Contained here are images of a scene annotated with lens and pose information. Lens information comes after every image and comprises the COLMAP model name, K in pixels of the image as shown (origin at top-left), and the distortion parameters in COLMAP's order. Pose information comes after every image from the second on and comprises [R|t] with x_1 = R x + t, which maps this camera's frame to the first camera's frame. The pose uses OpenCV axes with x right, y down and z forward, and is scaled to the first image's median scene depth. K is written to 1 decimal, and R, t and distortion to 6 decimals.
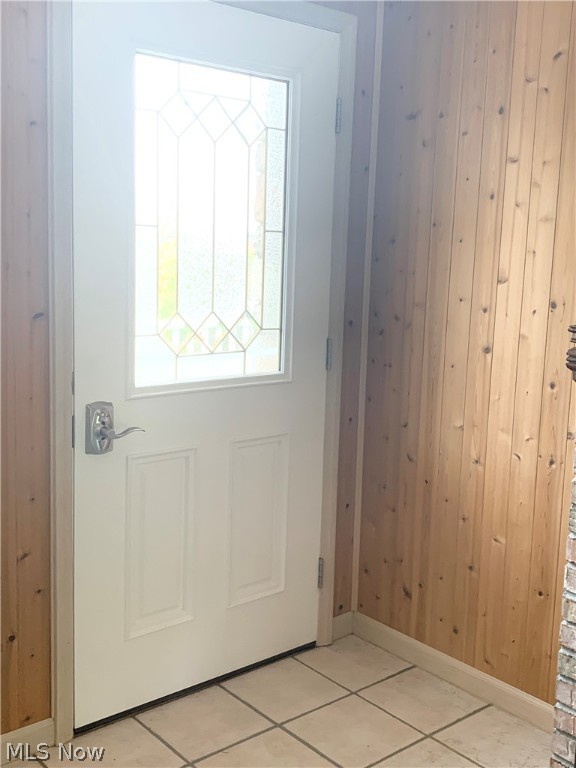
lens RADIAL K [[865.2, 0, 289.3], [0, 865.2, 383.7], [0, 0, 1]] dist [0.043293, 0.000000]
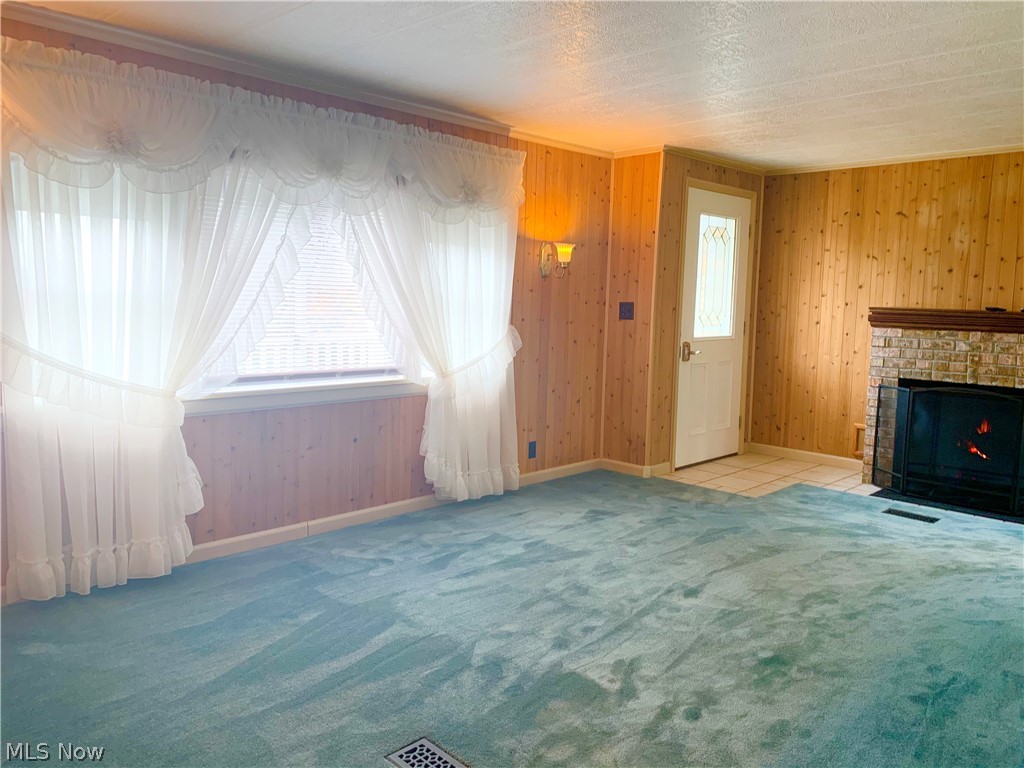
lens RADIAL K [[779.6, 0, 510.1], [0, 779.6, 379.3], [0, 0, 1]] dist [0.042357, -0.049502]
pose [[0.995933, -0.017822, 0.088318, -0.885582], [0.022079, 0.998629, -0.047466, 0.217694], [-0.087351, 0.049223, 0.994961, -1.217428]]
